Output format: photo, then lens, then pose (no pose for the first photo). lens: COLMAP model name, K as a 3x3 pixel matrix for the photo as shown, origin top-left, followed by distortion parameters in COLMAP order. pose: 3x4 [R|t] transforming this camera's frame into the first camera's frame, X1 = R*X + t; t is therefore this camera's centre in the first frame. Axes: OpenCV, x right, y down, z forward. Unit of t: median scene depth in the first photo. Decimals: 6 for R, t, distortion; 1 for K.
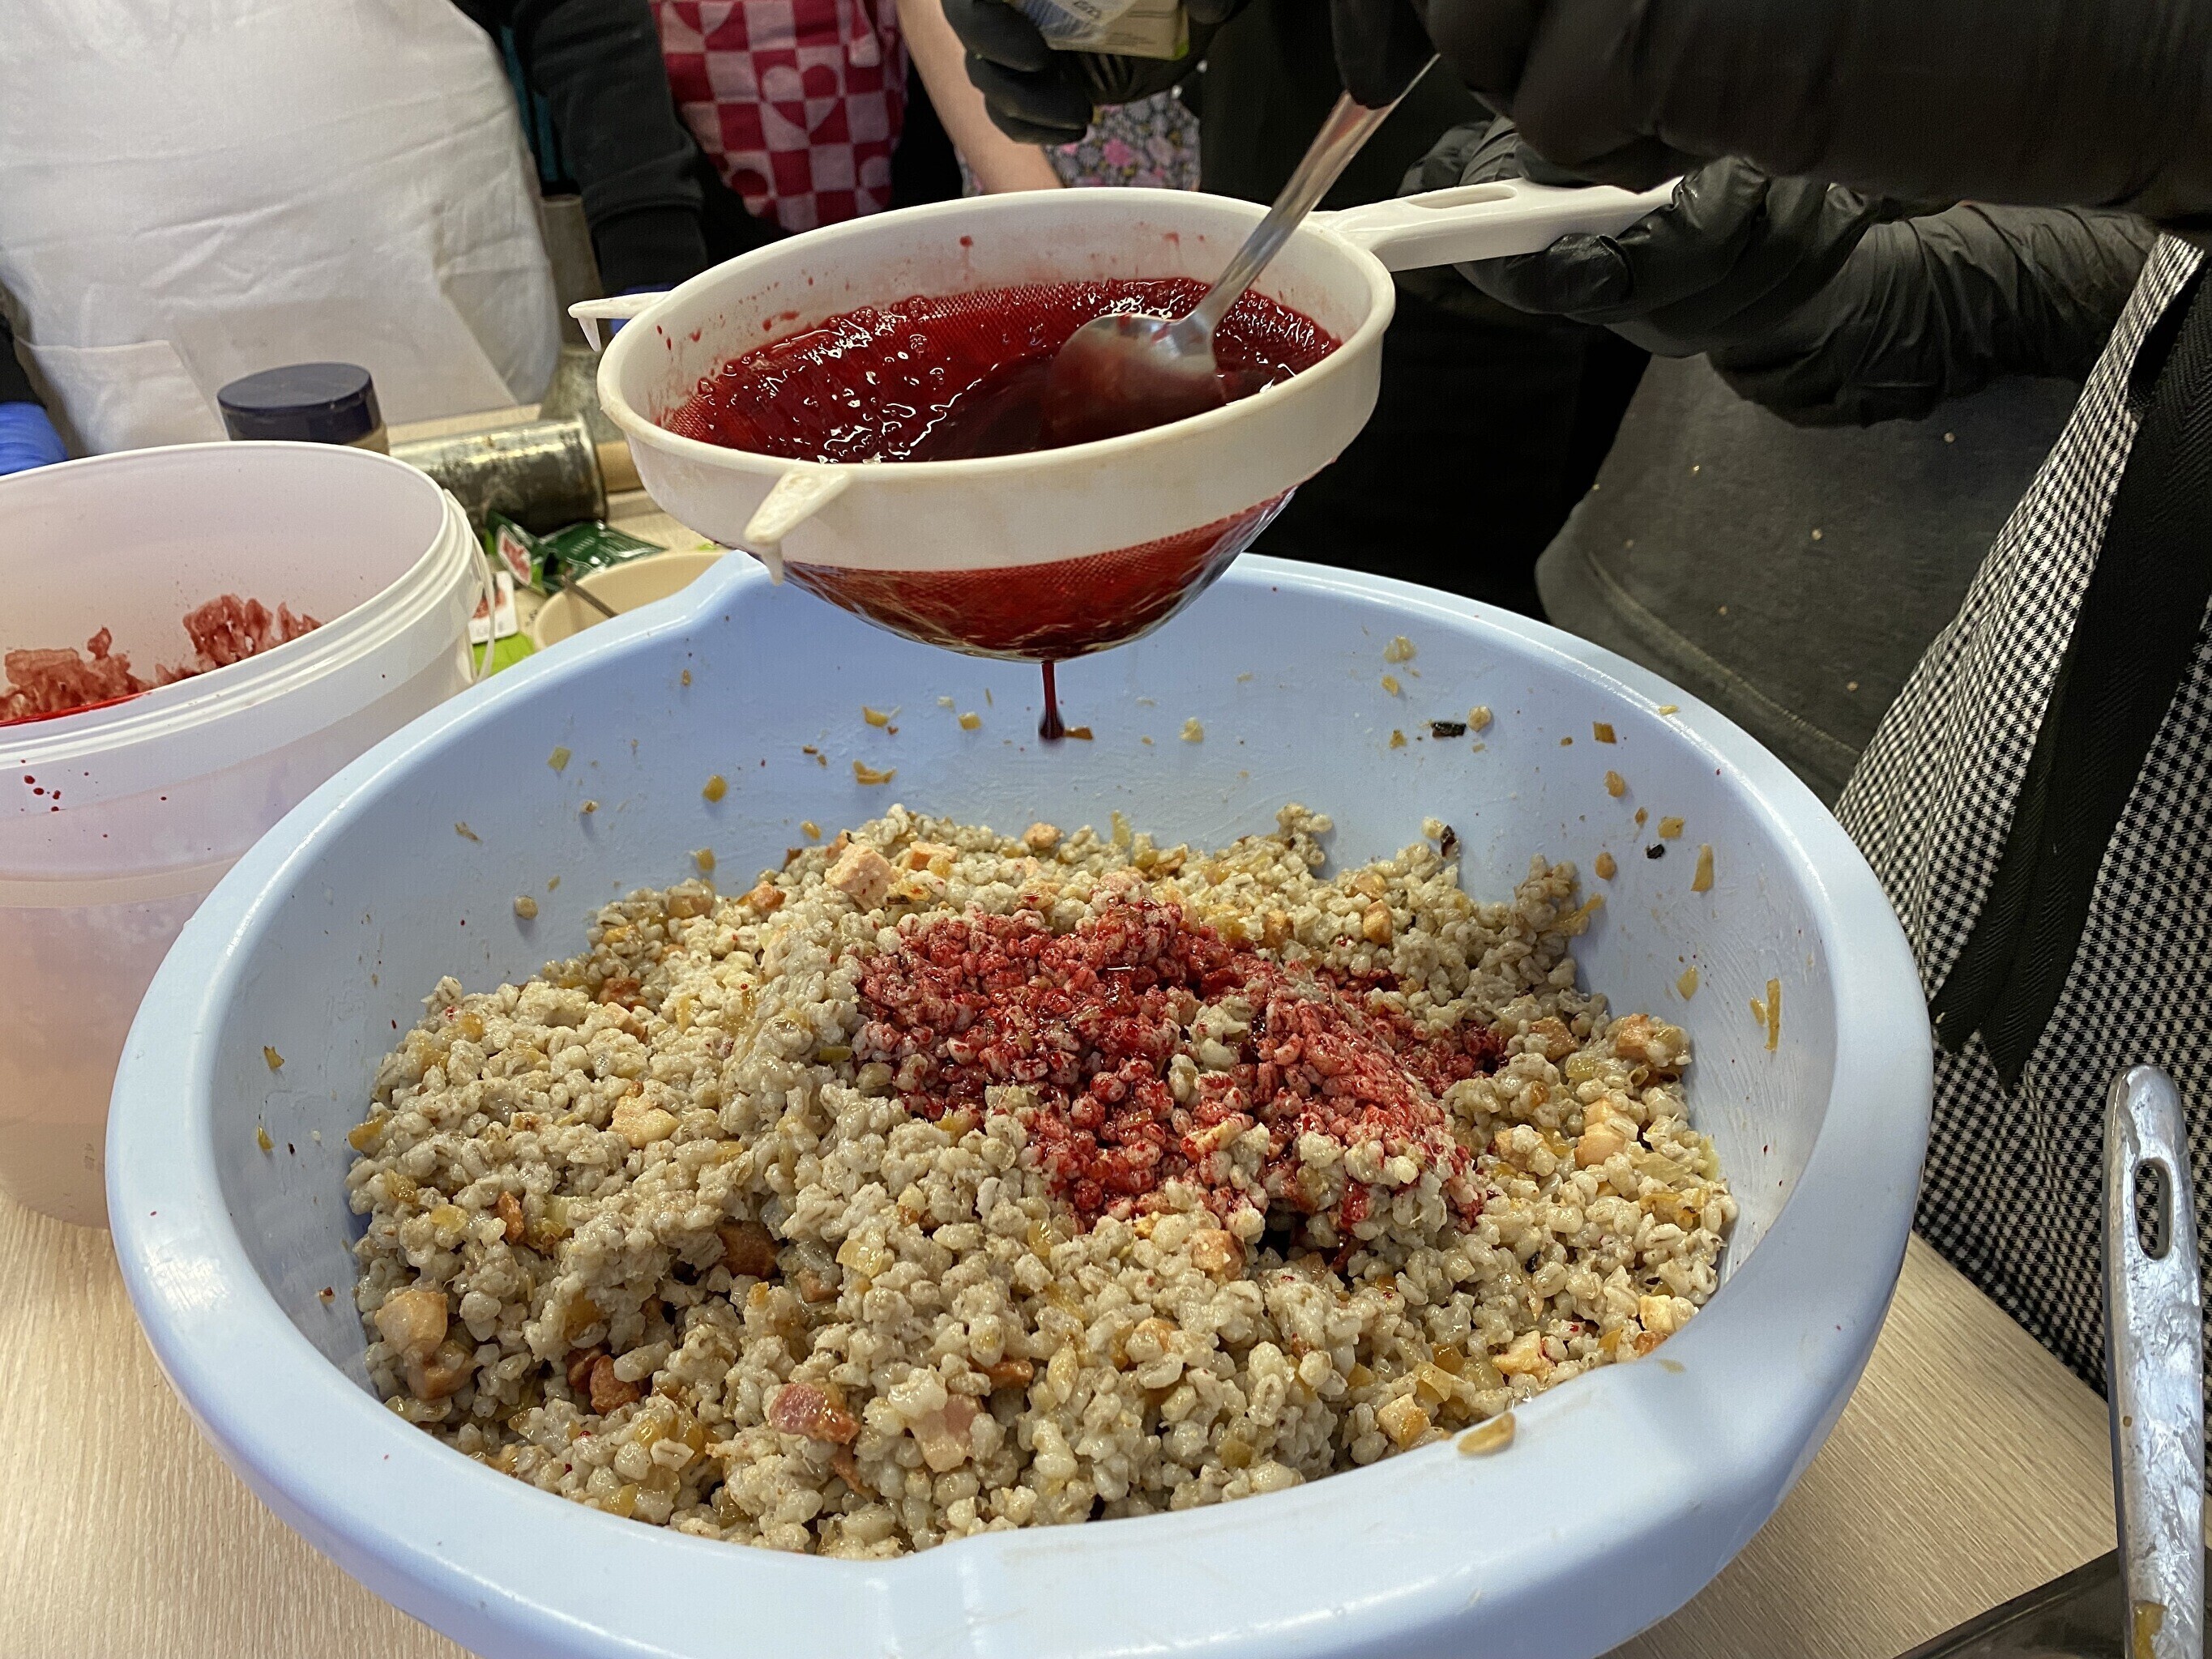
lens RADIAL K [[1729.5, 0, 1122.8], [0, 1729.5, 828.4], [0, 0, 1]] dist [0.030500, -0.022173]
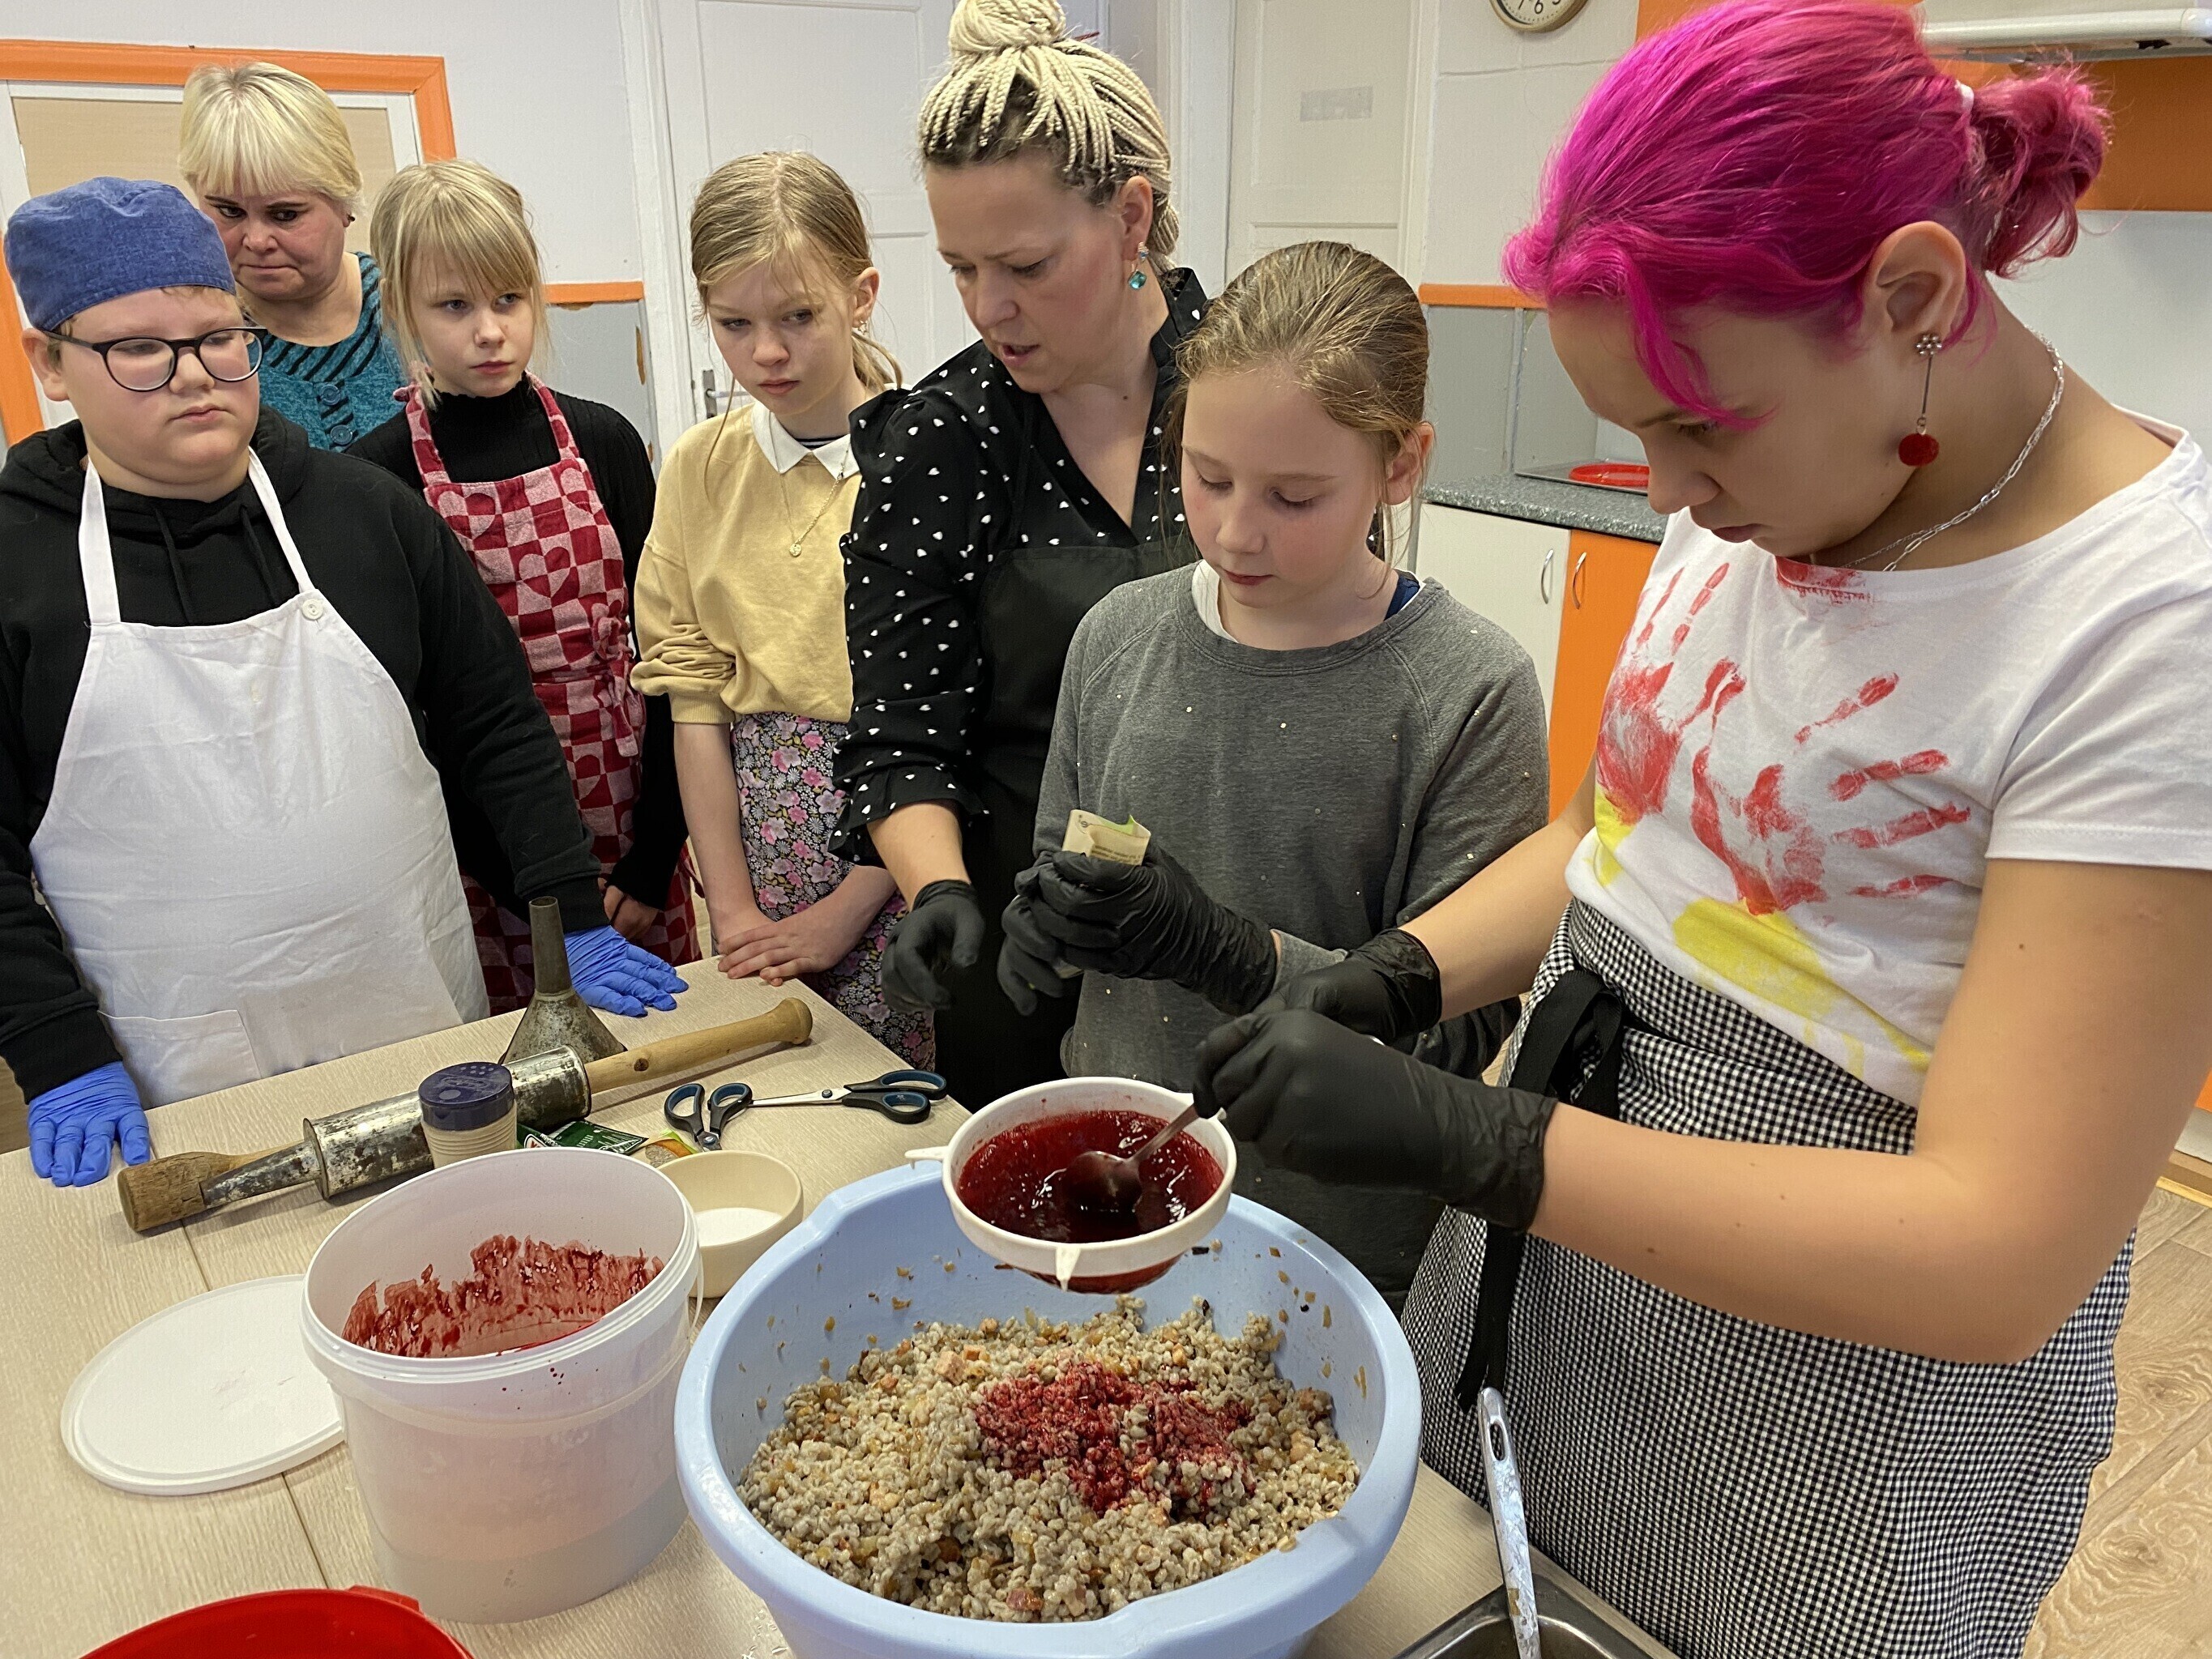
lens RADIAL K [[1729.5, 0, 1119.6], [0, 1729.5, 838.5], [0, 0, 1]] dist [0.030500, -0.022173]
pose [[0.972253, -0.055993, 0.227134, -0.448259], [0.100850, 0.976398, -0.190989, -0.201123], [-0.211079, 0.208595, 0.954952, -1.354948]]
